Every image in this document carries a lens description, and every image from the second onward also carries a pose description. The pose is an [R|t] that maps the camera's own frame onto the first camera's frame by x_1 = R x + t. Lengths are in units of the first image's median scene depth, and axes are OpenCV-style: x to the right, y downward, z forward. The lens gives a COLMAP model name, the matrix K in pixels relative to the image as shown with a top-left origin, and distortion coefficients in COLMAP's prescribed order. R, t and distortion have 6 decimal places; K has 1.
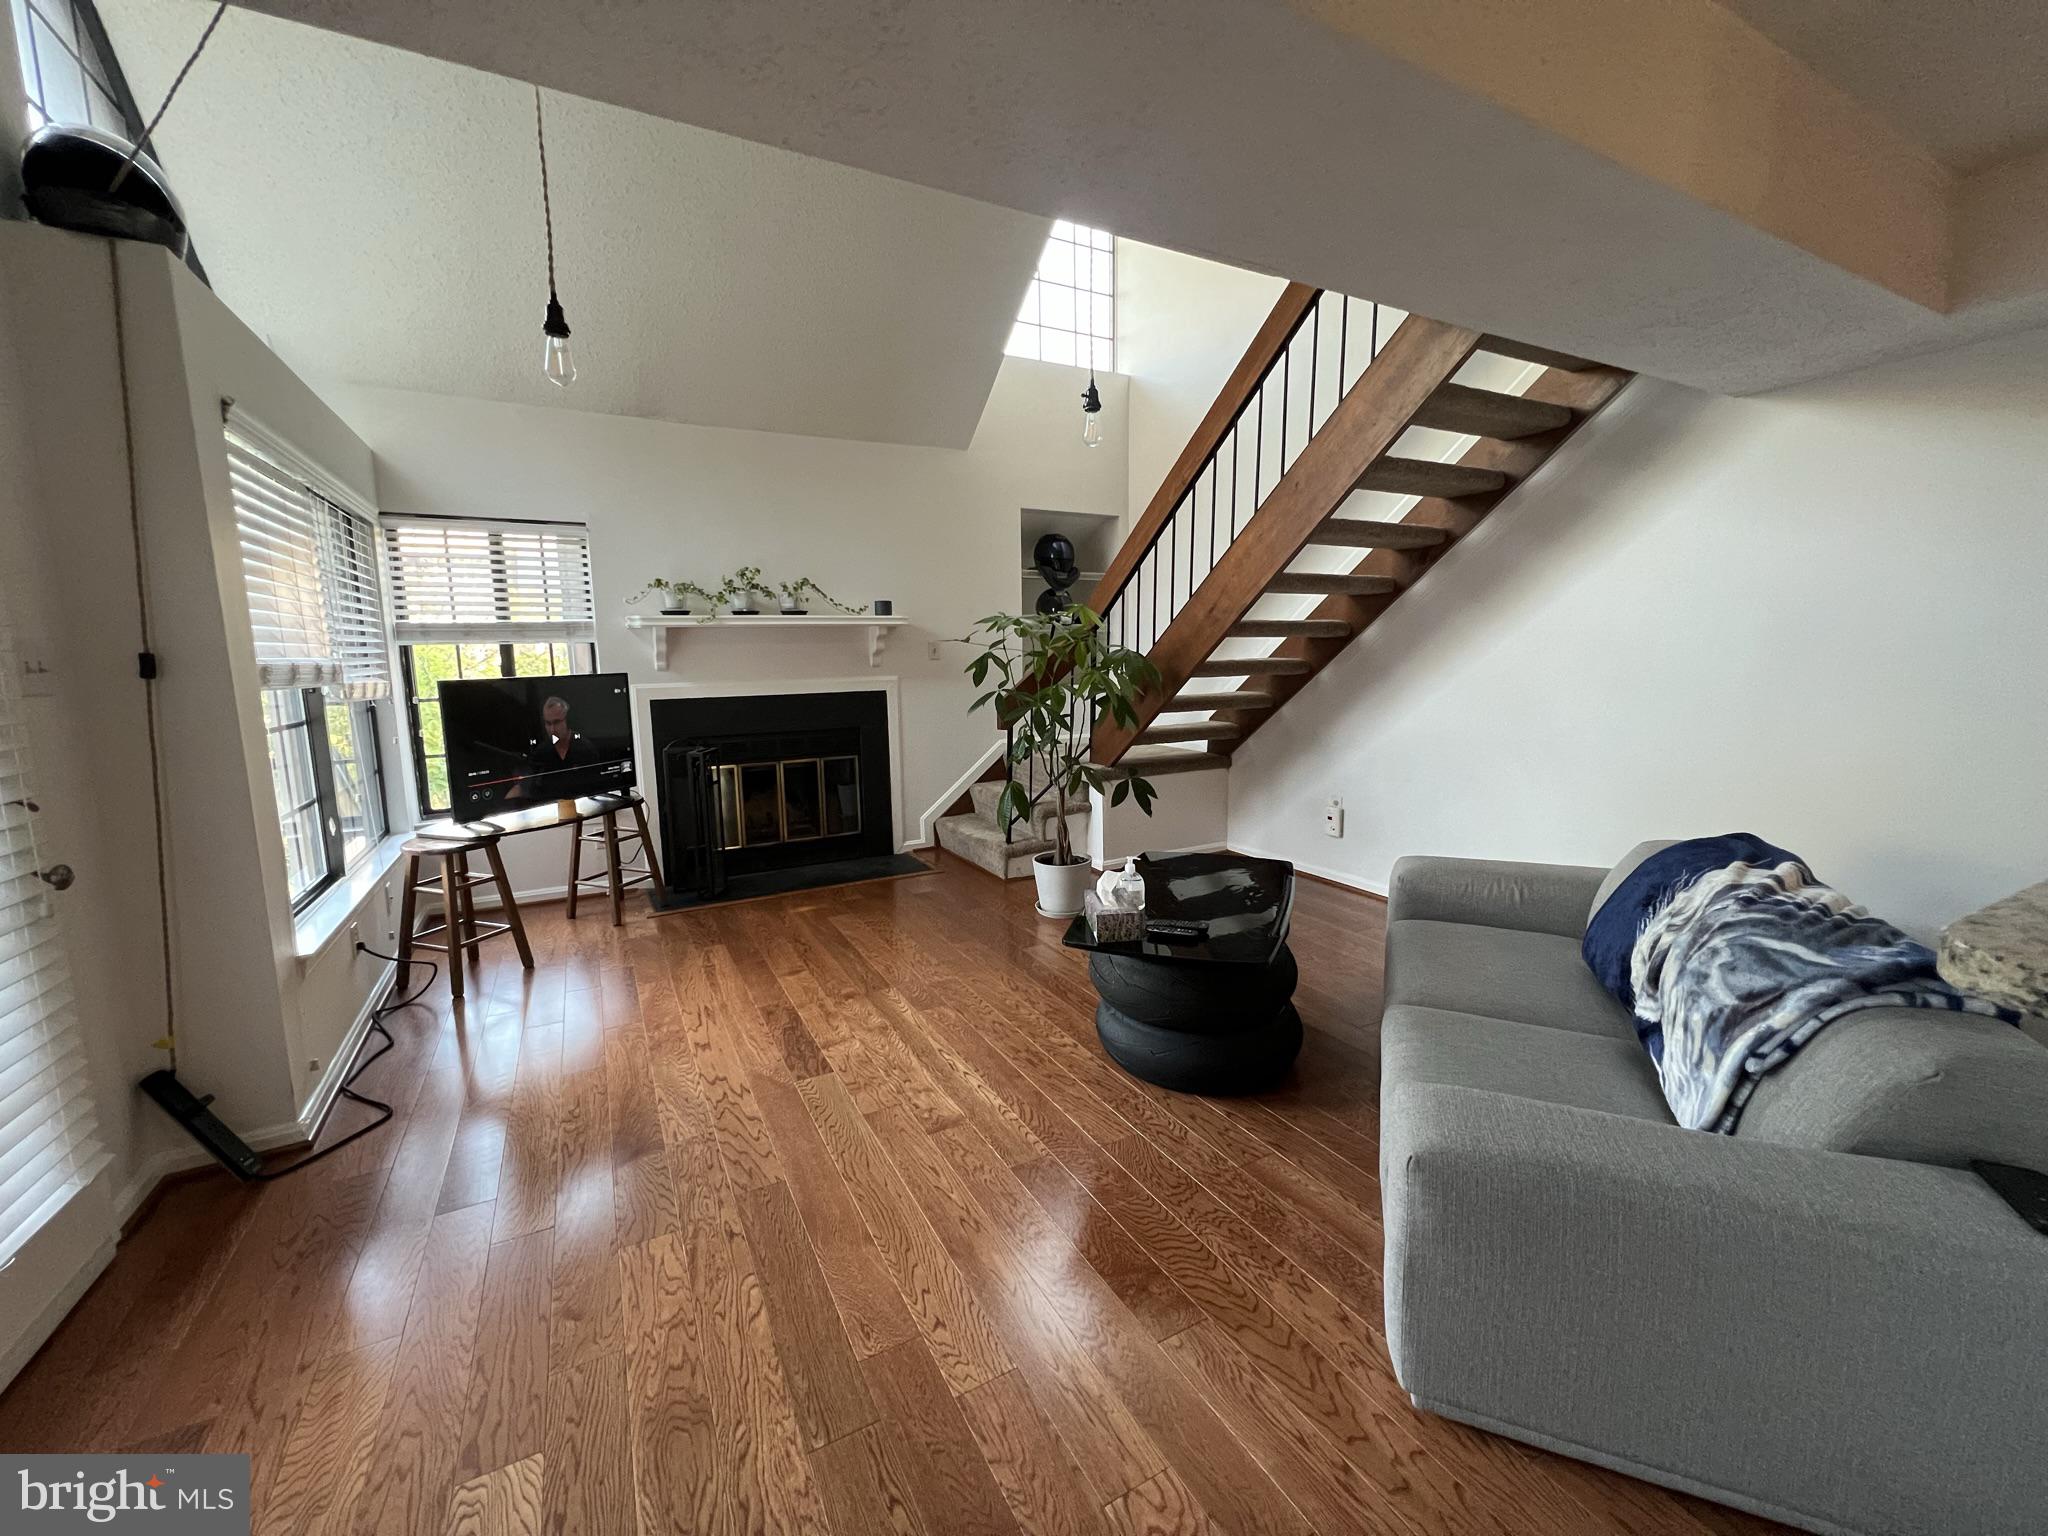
lens RADIAL K [[820.9, 0, 1022.4], [0, 820.9, 764.2], [0, 0, 1]] dist [-0.001549, 0.000326]
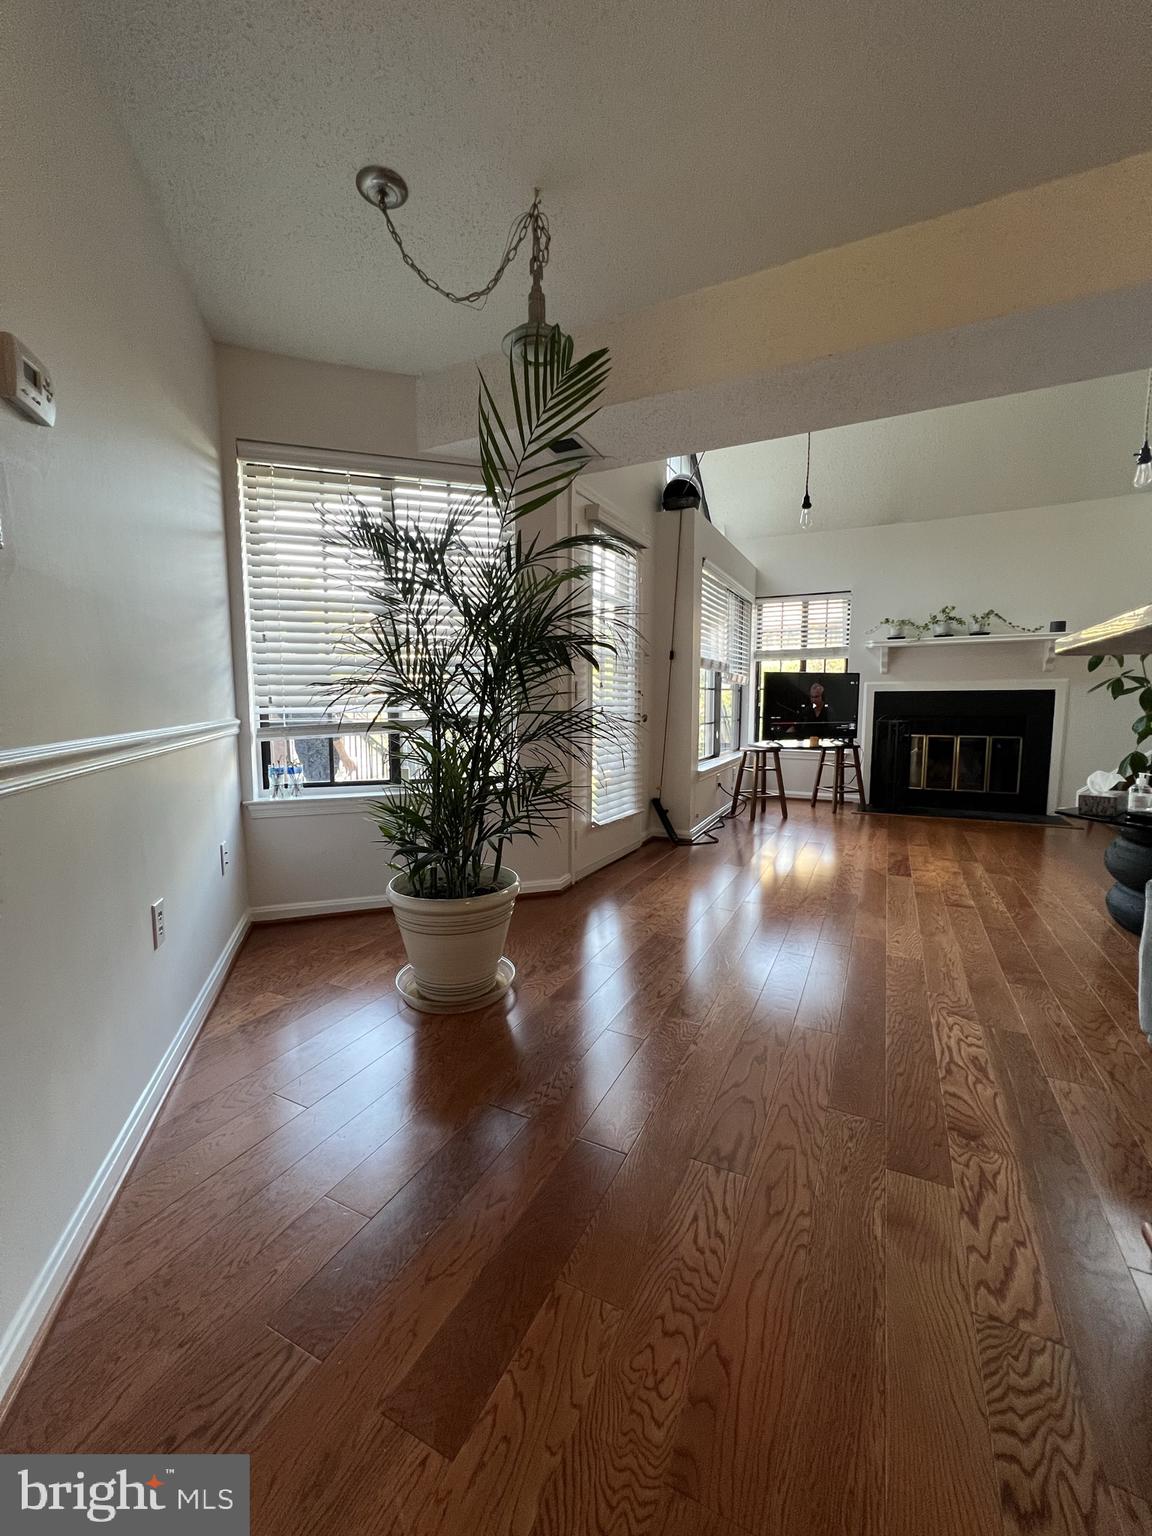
lens RADIAL K [[615.7, 0, 579.5], [0, 615.7, 764.5], [0, 0, 1]] dist [-0.001549, 0.000326]
pose [[0.578809, 0.100497, -0.809247, 0.314666], [-0.118943, 0.992168, 0.038139, 0.128309], [0.806742, 0.074179, 0.586230, -0.294829]]
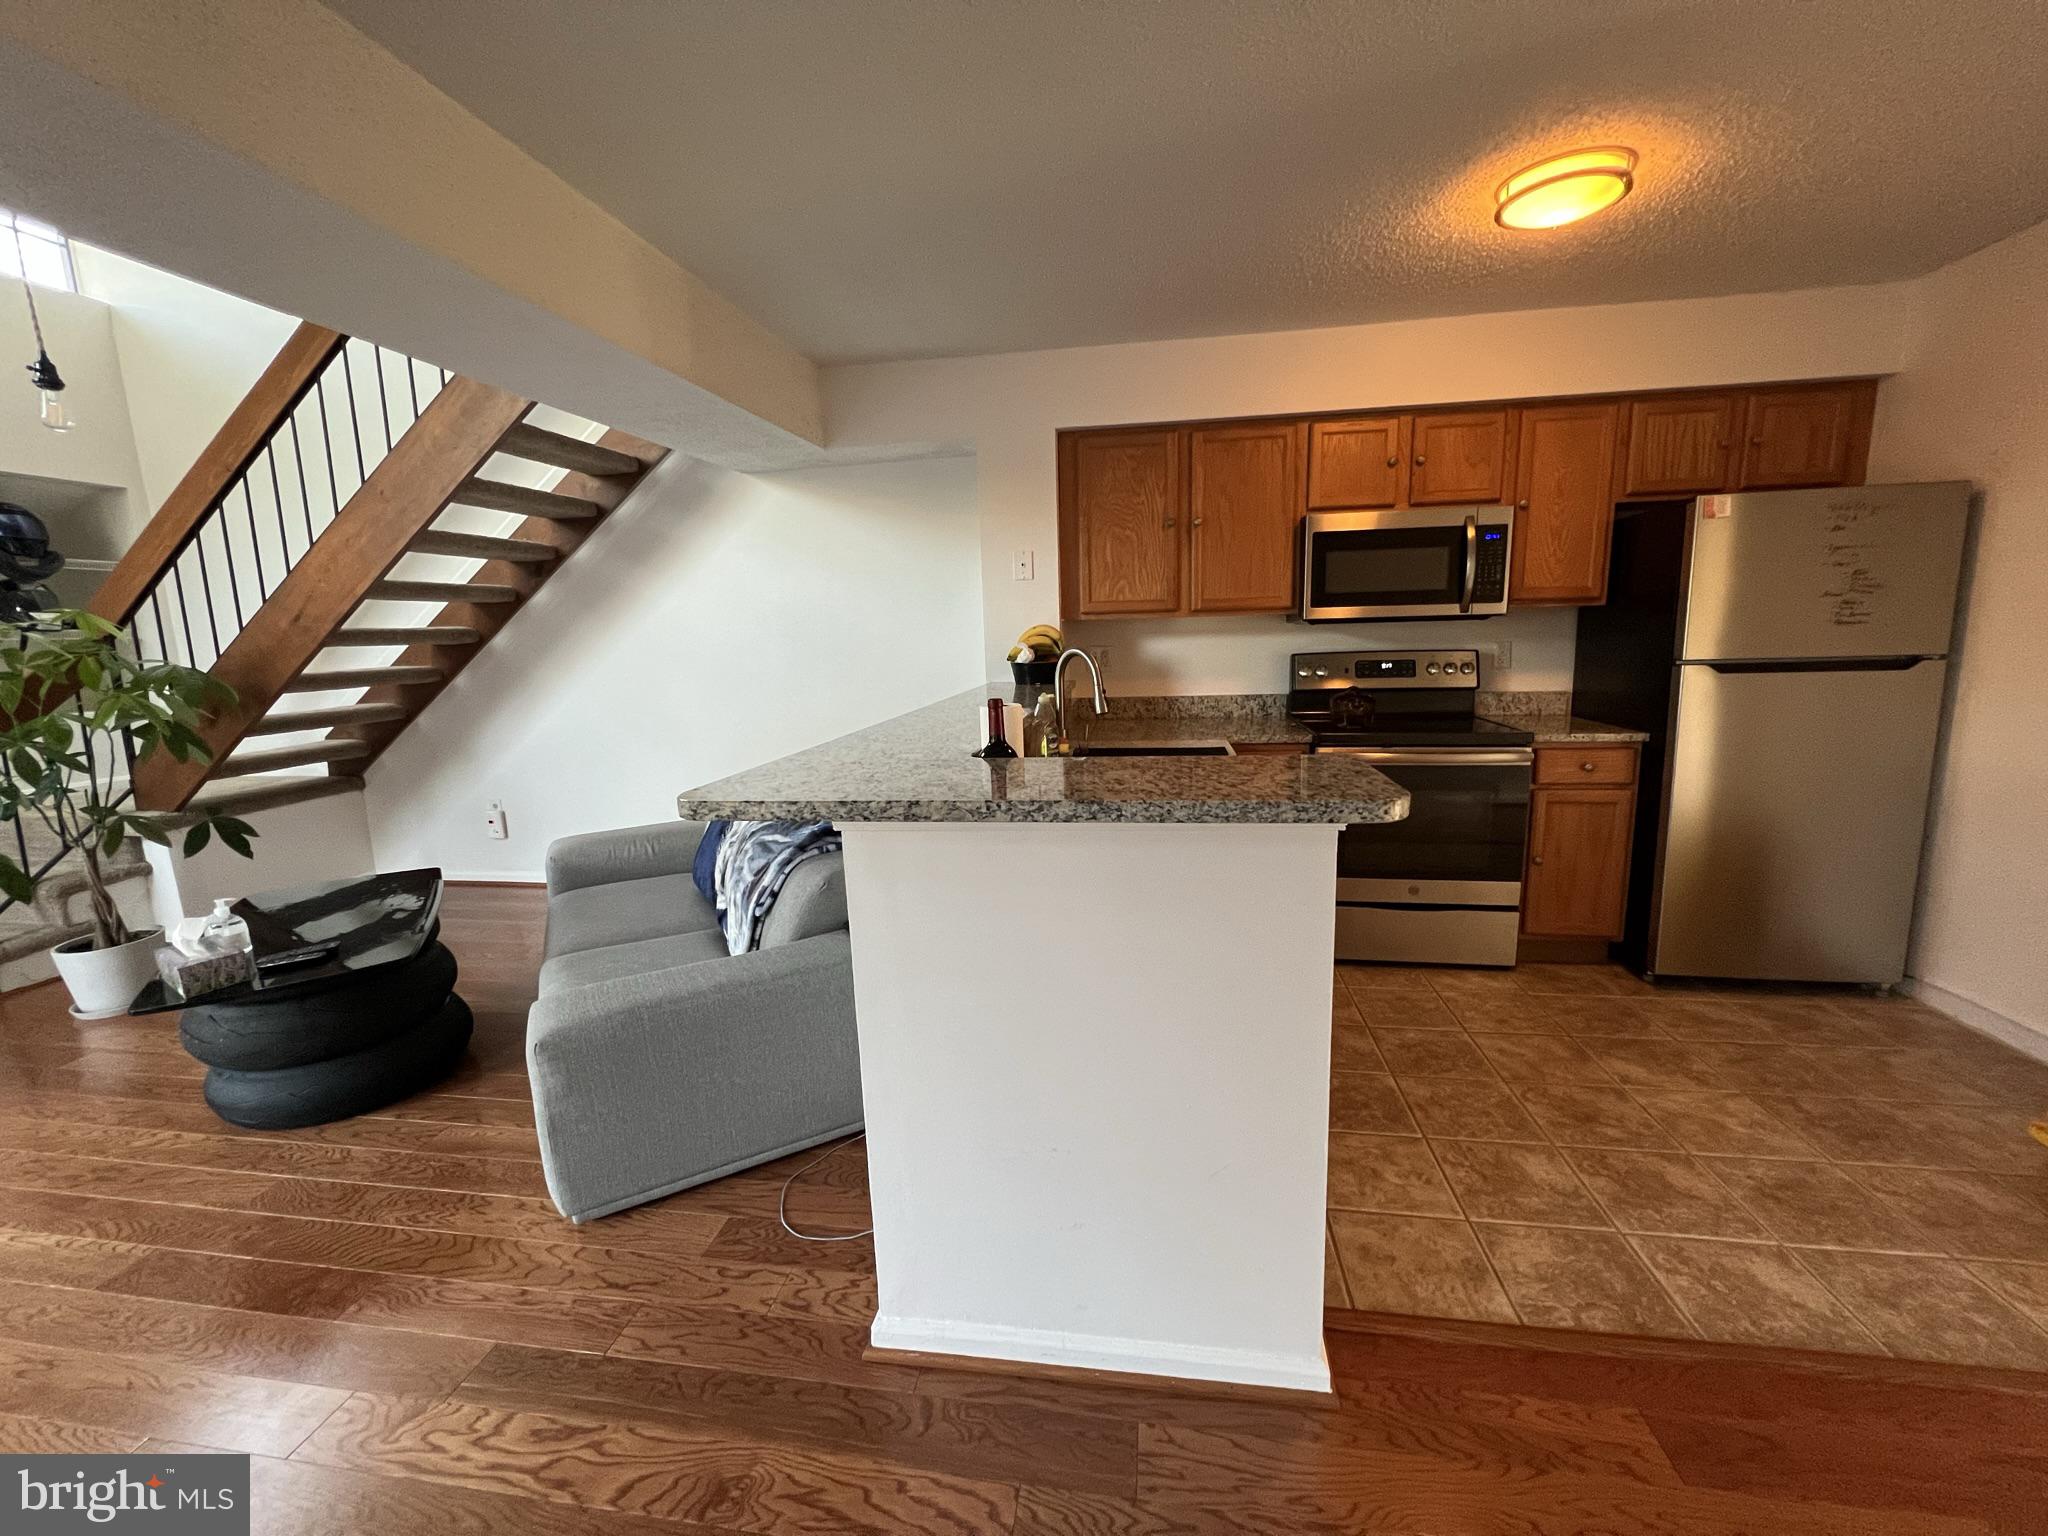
lens RADIAL K [[820.9, 0, 1026.0], [0, 820.9, 768.6], [0, 0, 1]] dist [-0.001549, 0.000326]
pose [[0.607572, -0.137755, 0.782228, -0.010801], [0.129999, 0.988811, 0.073163, 0.015034], [-0.783554, 0.057237, 0.618682, -0.191382]]
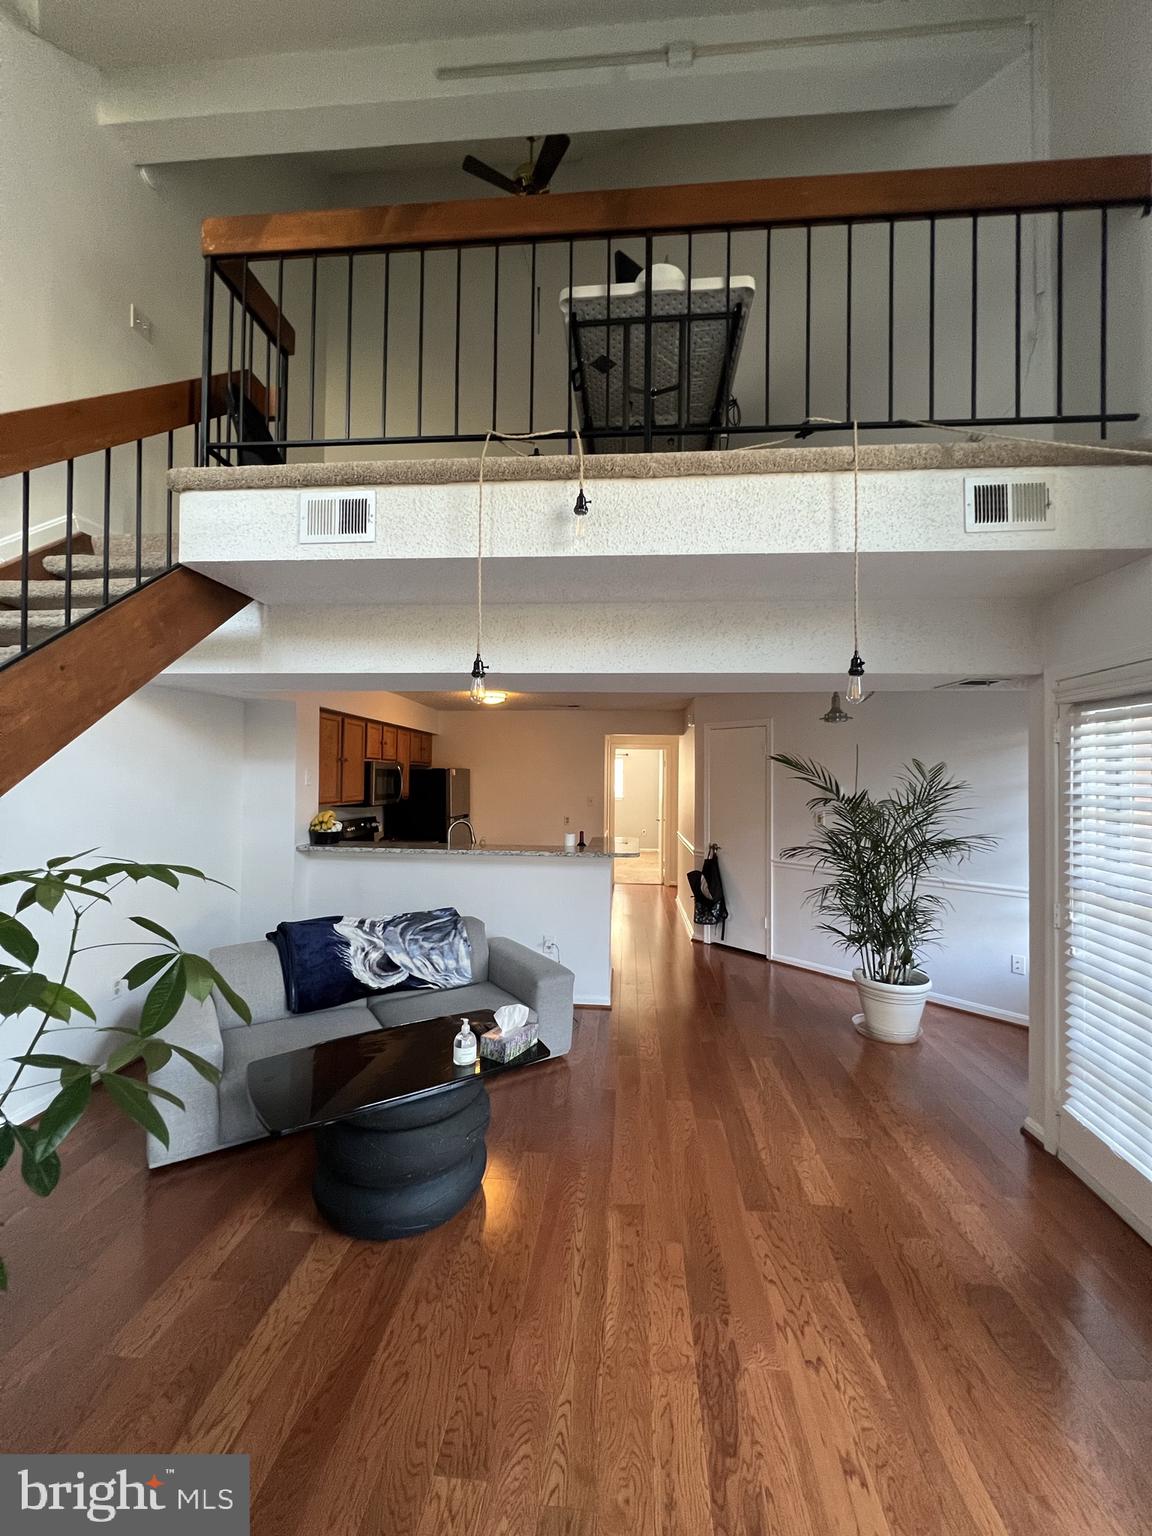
lens RADIAL K [[615.7, 0, 582.3], [0, 615.7, 769.3], [0, 0, 1]] dist [-0.001549, 0.000326]
pose [[-0.841390, 0.006207, 0.540392, -0.396556], [0.073504, 0.991956, 0.103052, -0.261668], [-0.535406, 0.126428, -0.835079, 1.220132]]
